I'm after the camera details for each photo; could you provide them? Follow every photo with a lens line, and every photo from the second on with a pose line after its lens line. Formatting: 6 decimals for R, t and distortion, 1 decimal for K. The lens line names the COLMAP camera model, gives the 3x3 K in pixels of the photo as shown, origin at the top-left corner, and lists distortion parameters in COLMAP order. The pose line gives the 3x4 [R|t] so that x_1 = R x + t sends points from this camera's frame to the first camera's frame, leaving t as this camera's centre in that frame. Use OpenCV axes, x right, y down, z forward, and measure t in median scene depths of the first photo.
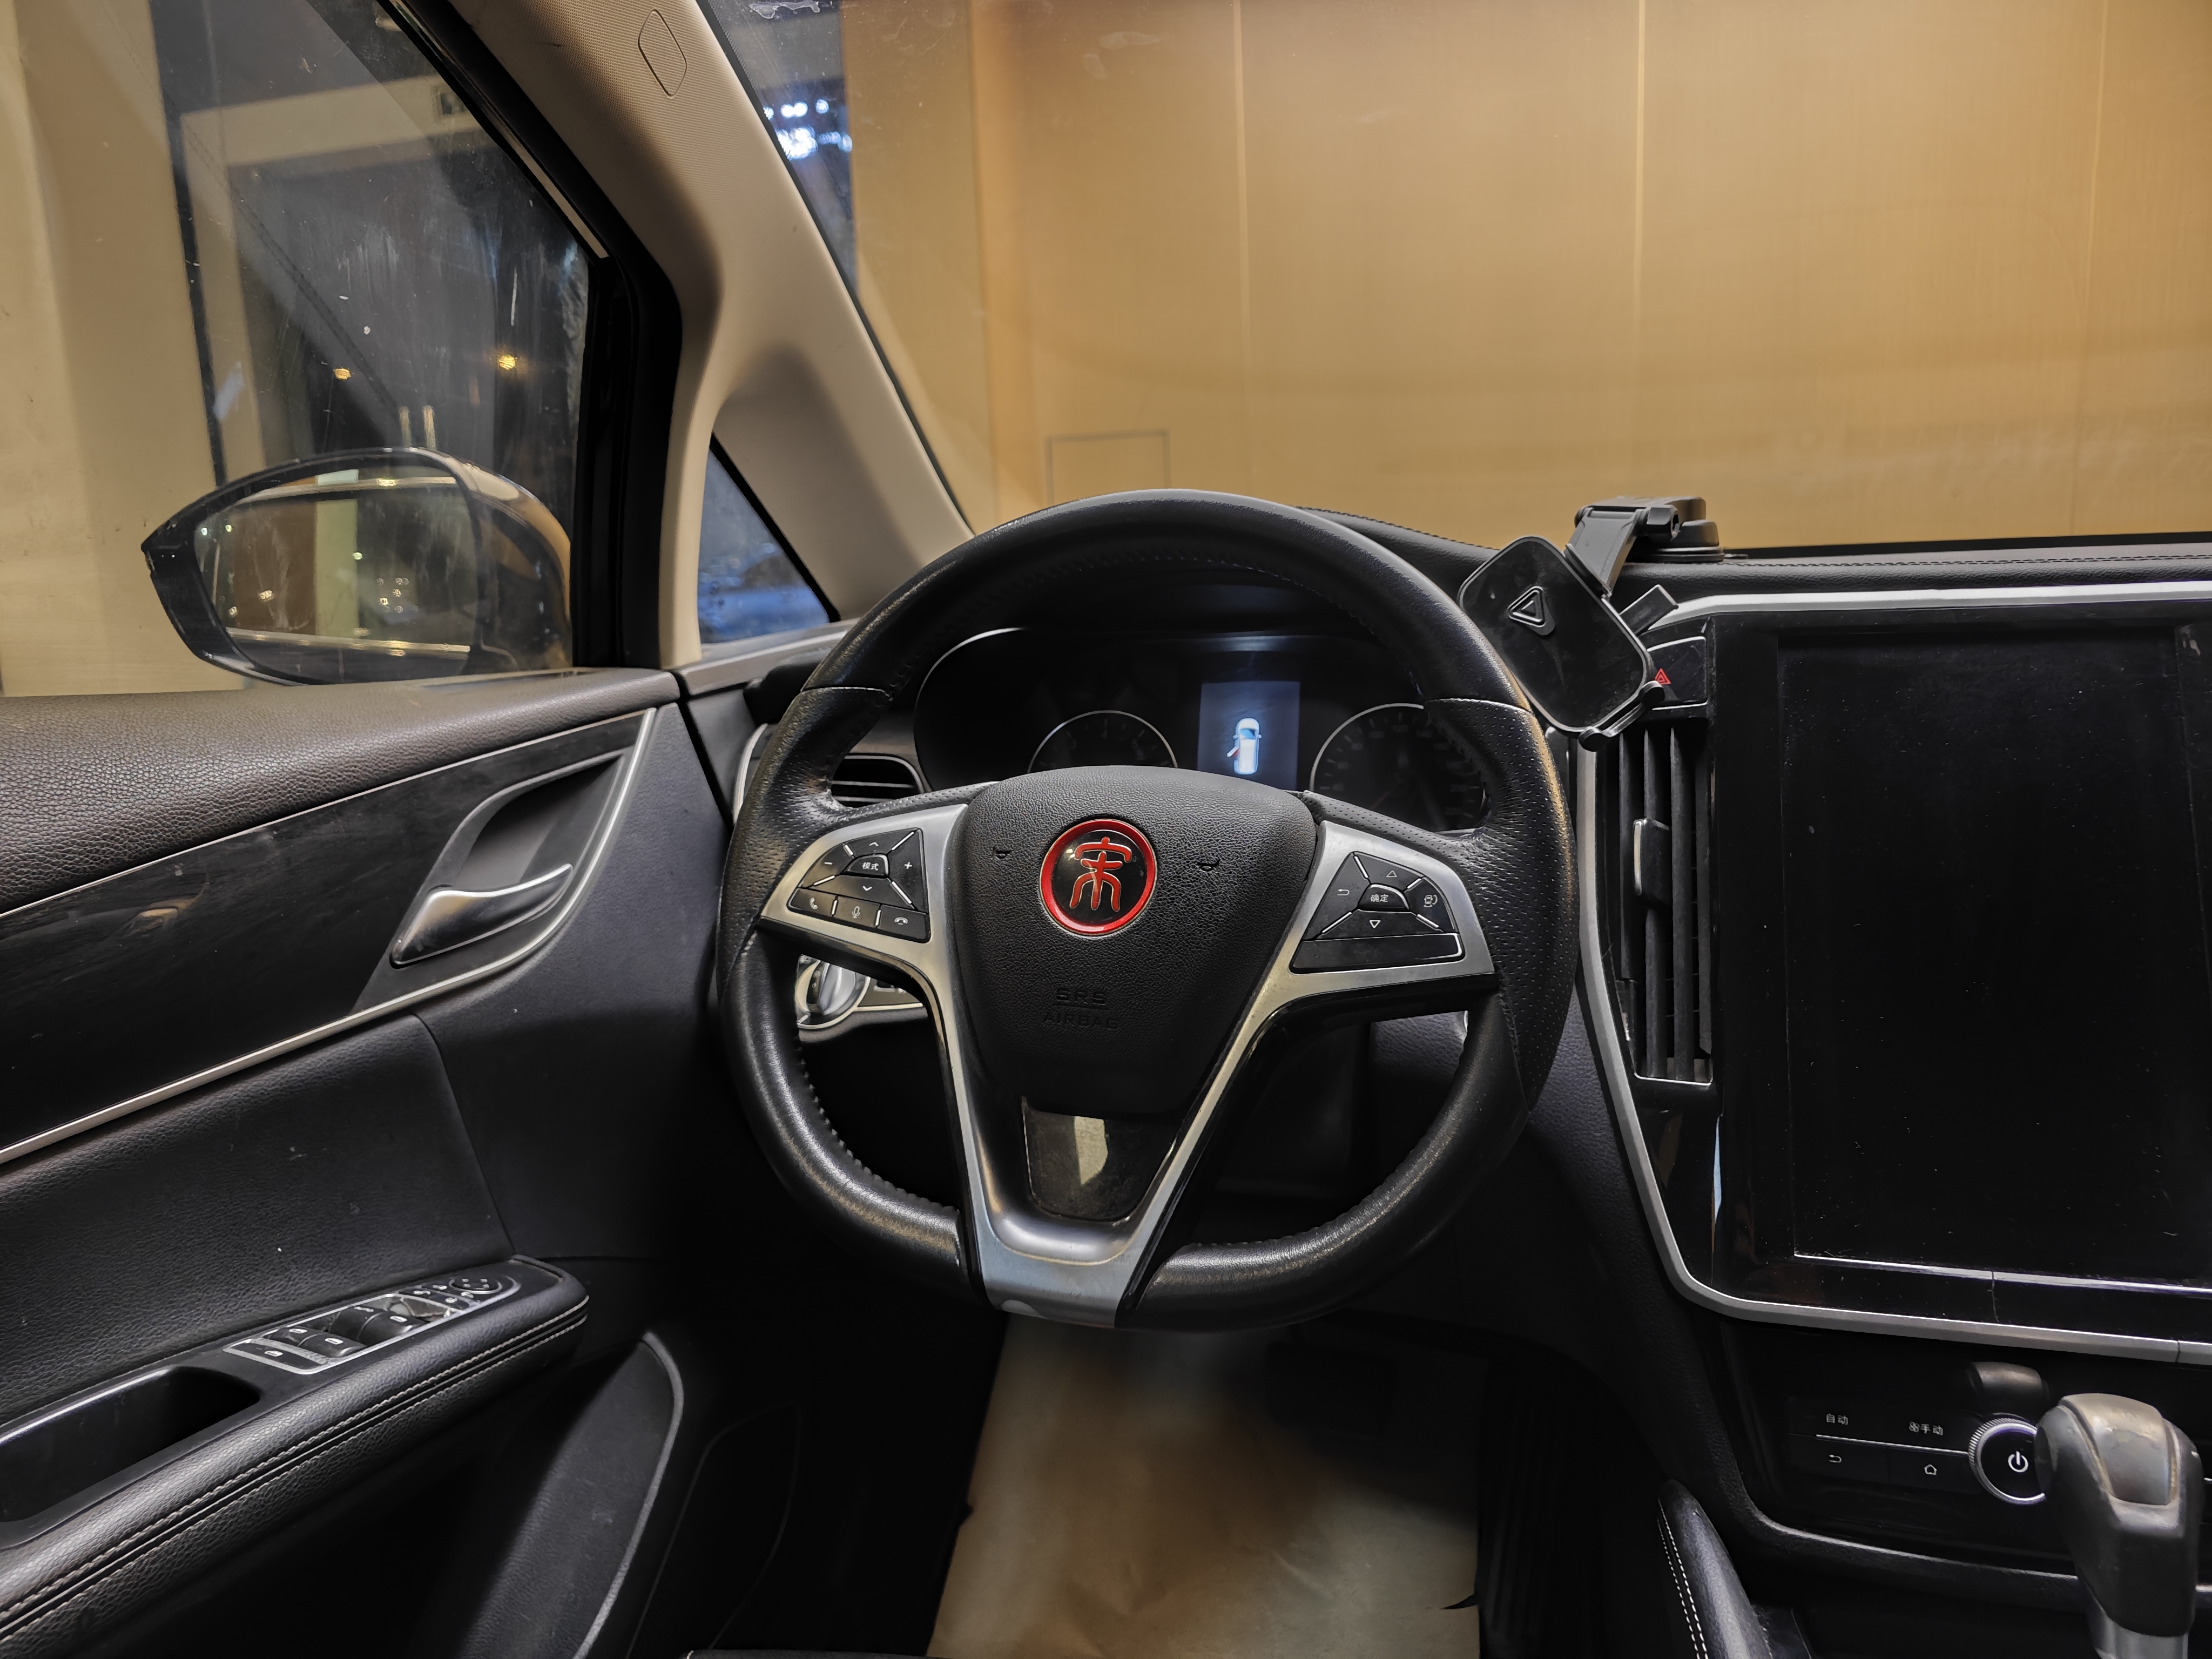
lens RADIAL K [[1498.1, 0, 1106.0], [0, 1498.1, 829.5], [0, 0, 1]] dist [0.026707, -0.035124]
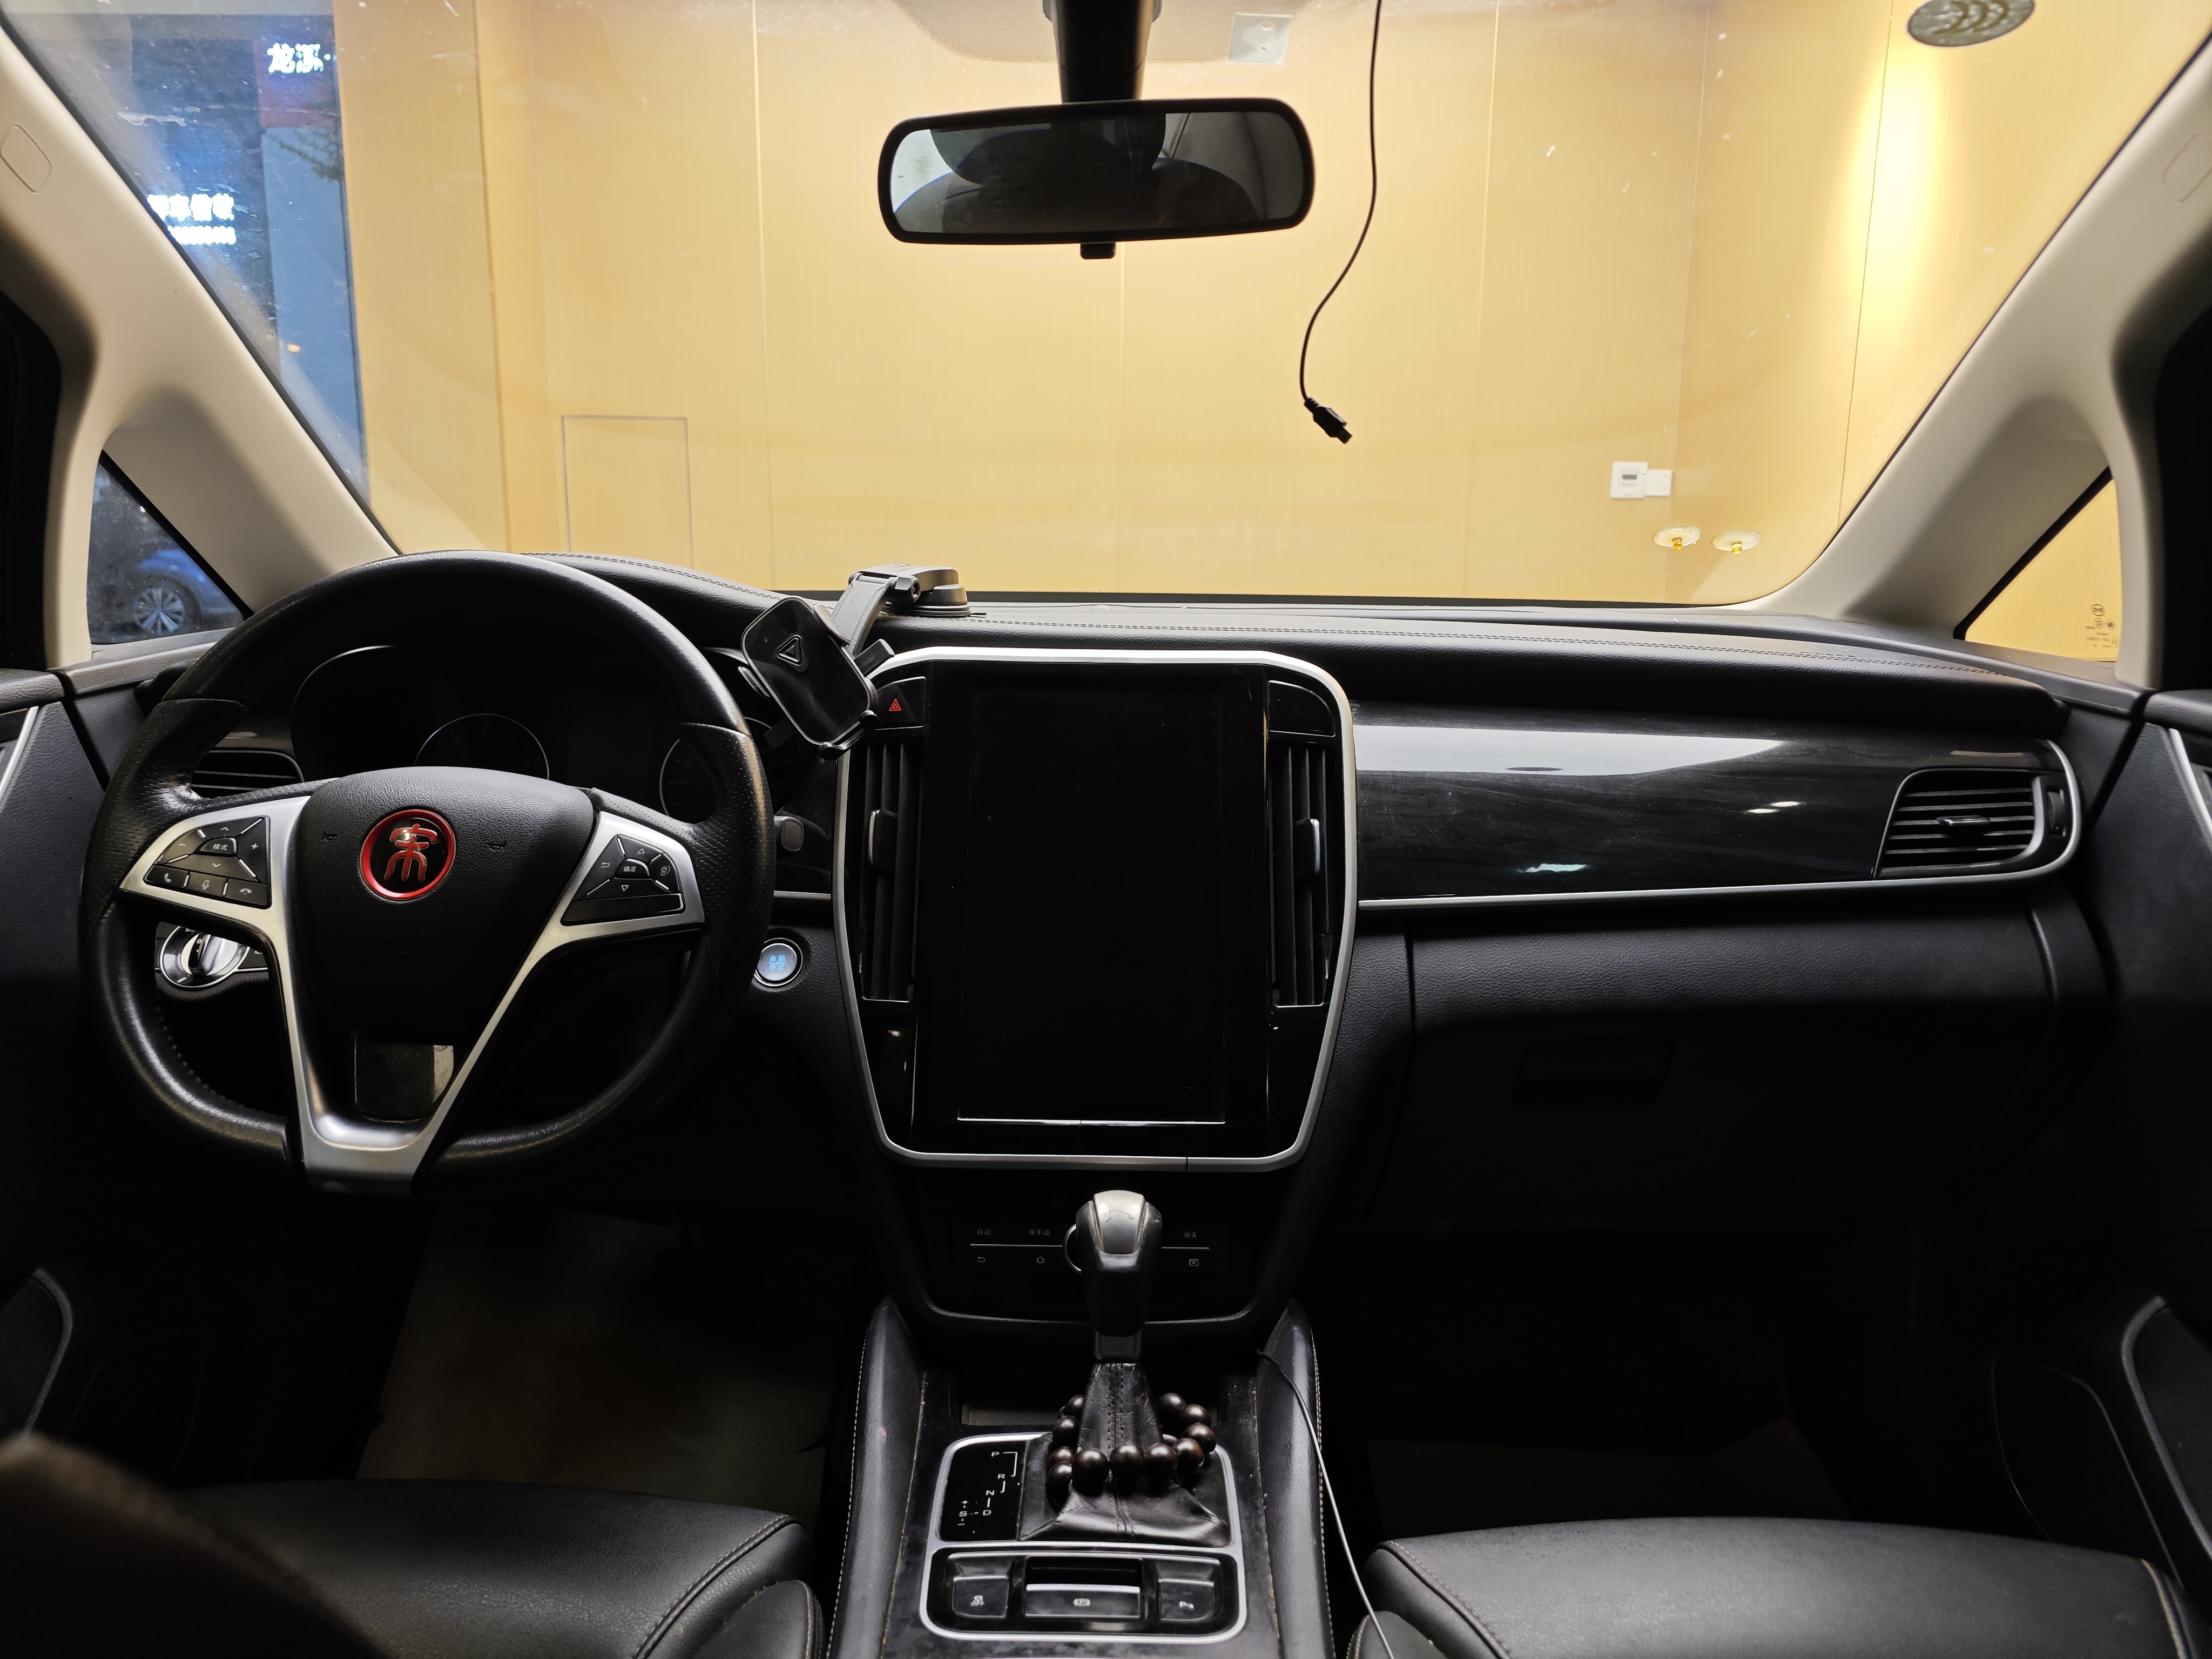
lens RADIAL K [[1498.1, 0, 1106.0], [0, 1498.1, 829.5], [0, 0, 1]] dist [0.026707, -0.035124]
pose [[0.960048, 0.000211, 0.279834, 0.193842], [-0.003521, 0.999930, 0.011324, -0.006239], [-0.279812, -0.011856, 0.959982, -0.384601]]
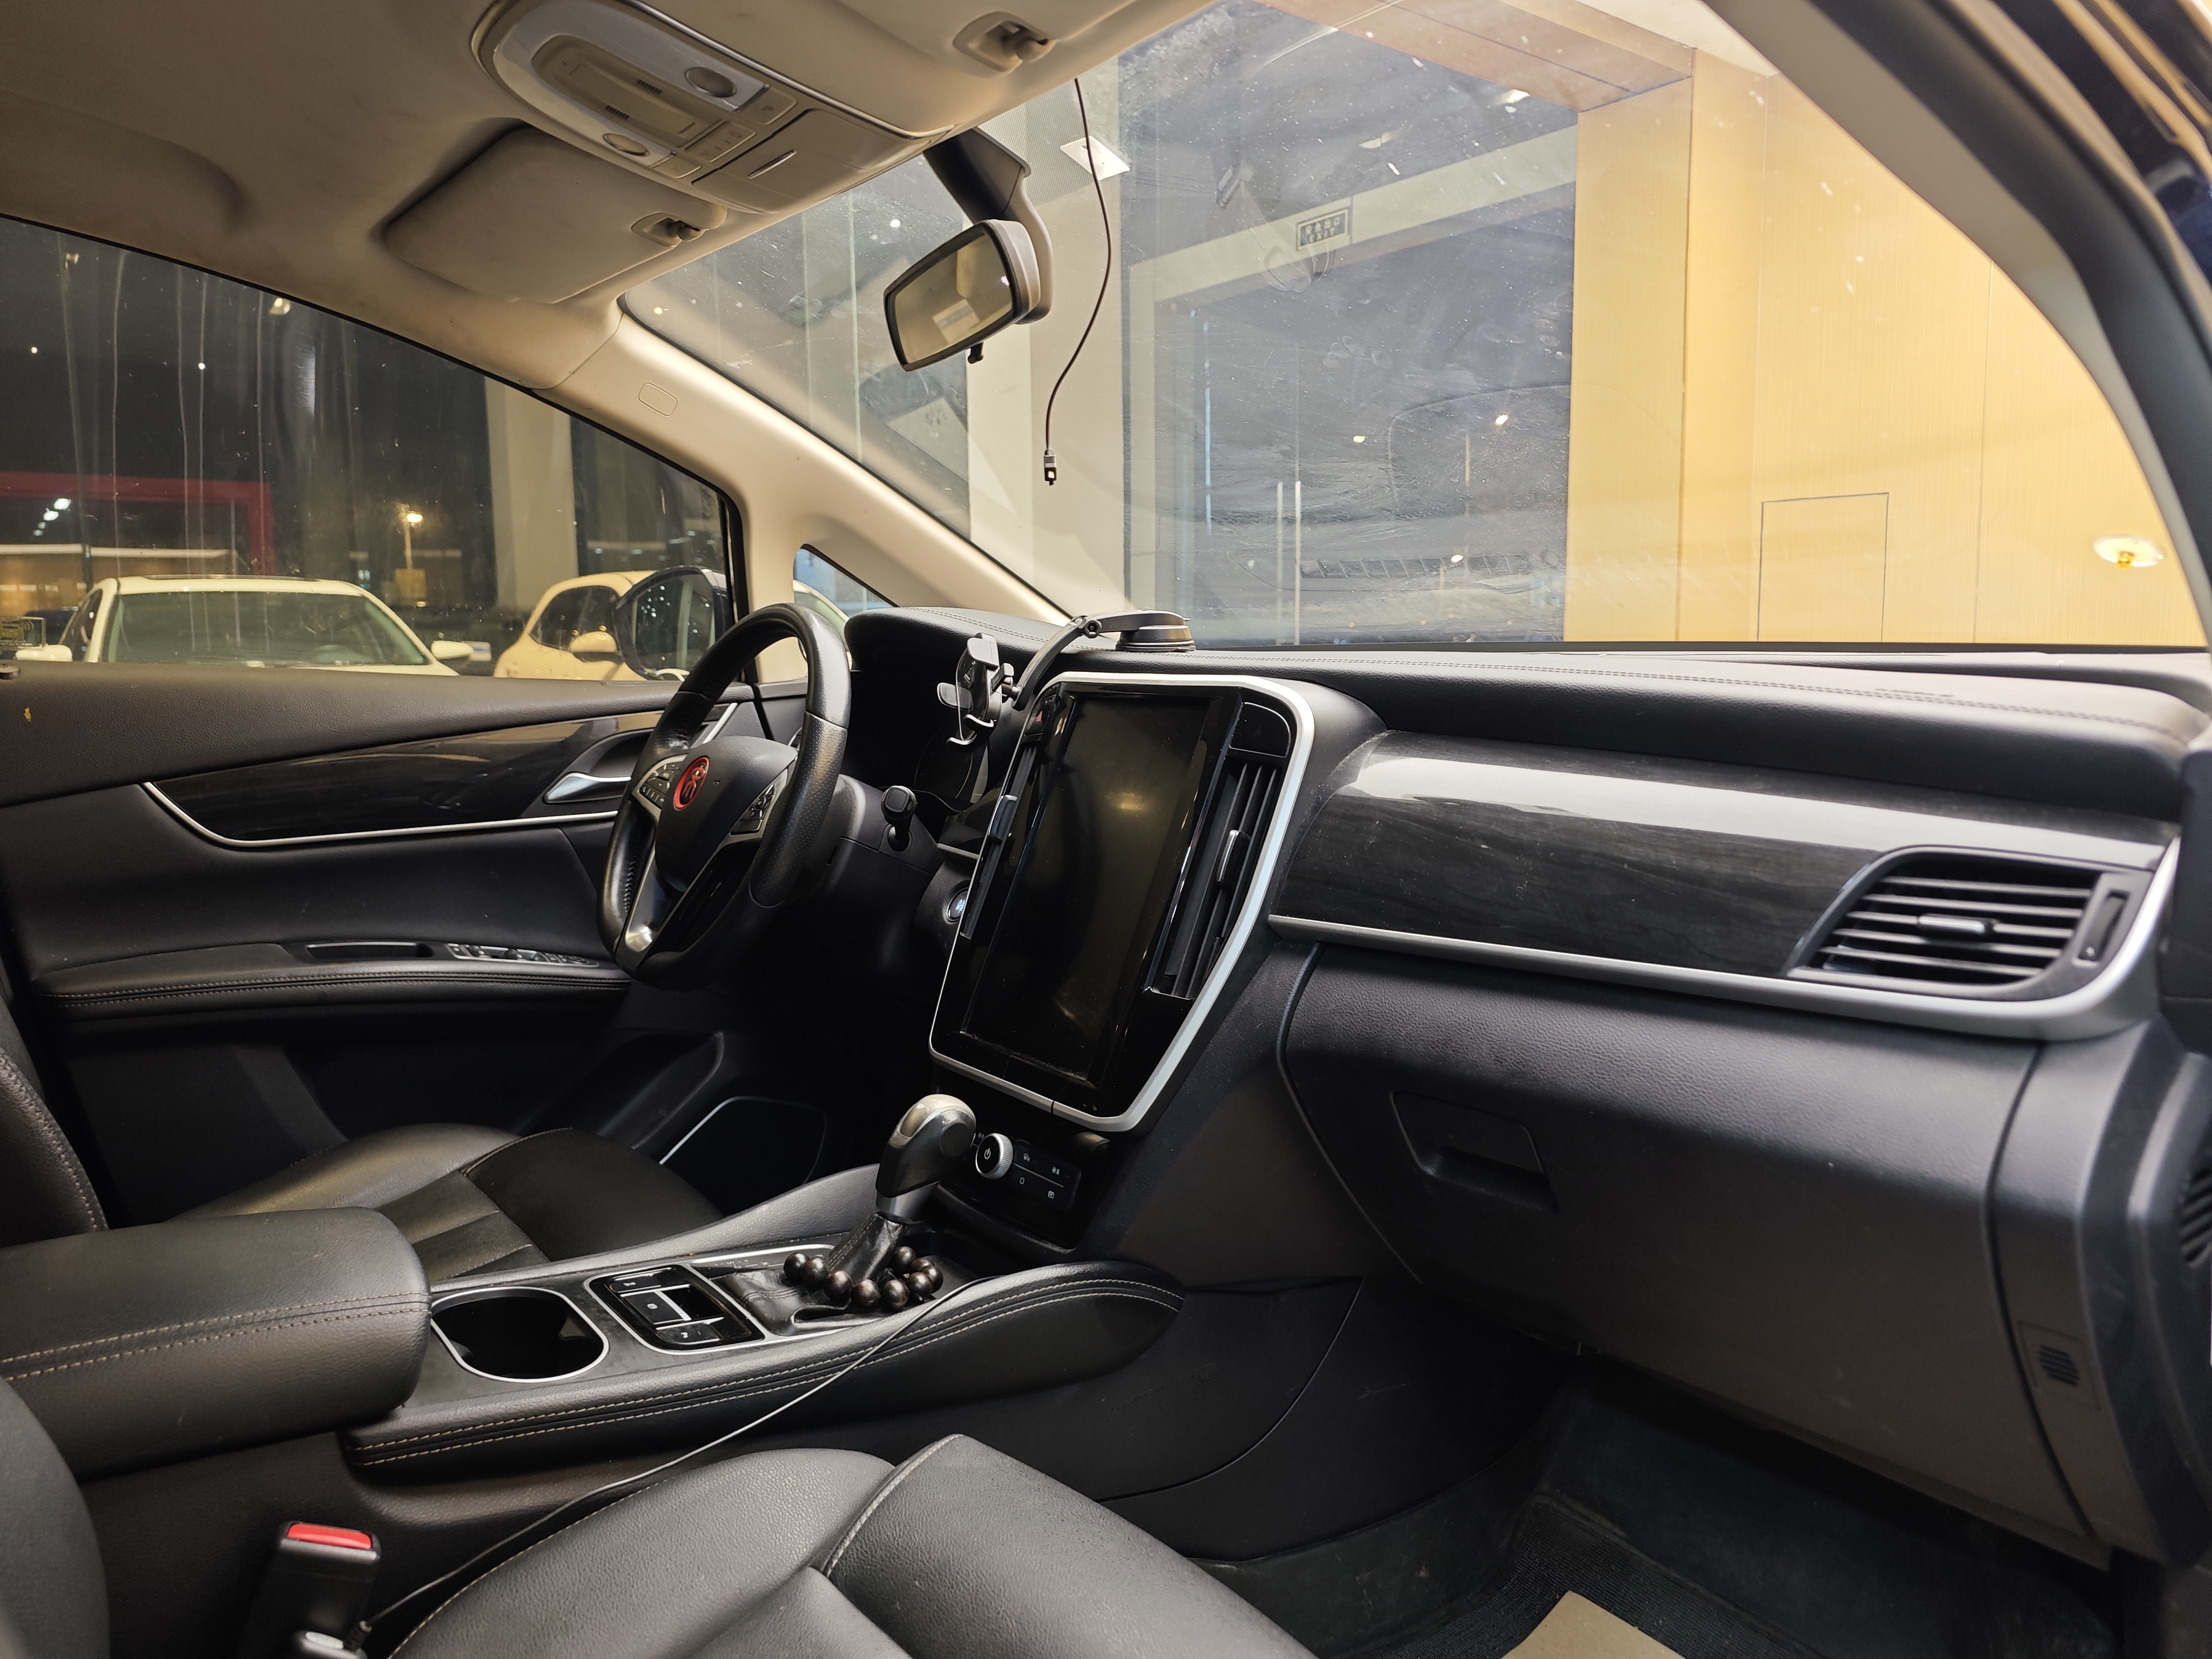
lens RADIAL K [[1498.1, 0, 1106.0], [0, 1498.1, 829.5], [0, 0, 1]] dist [0.026707, -0.035124]
pose [[0.810575, 0.110820, -0.575054, 1.594523], [-0.128751, 0.991630, 0.009616, 0.000531], [0.571307, 0.066245, 0.818059, -0.389330]]
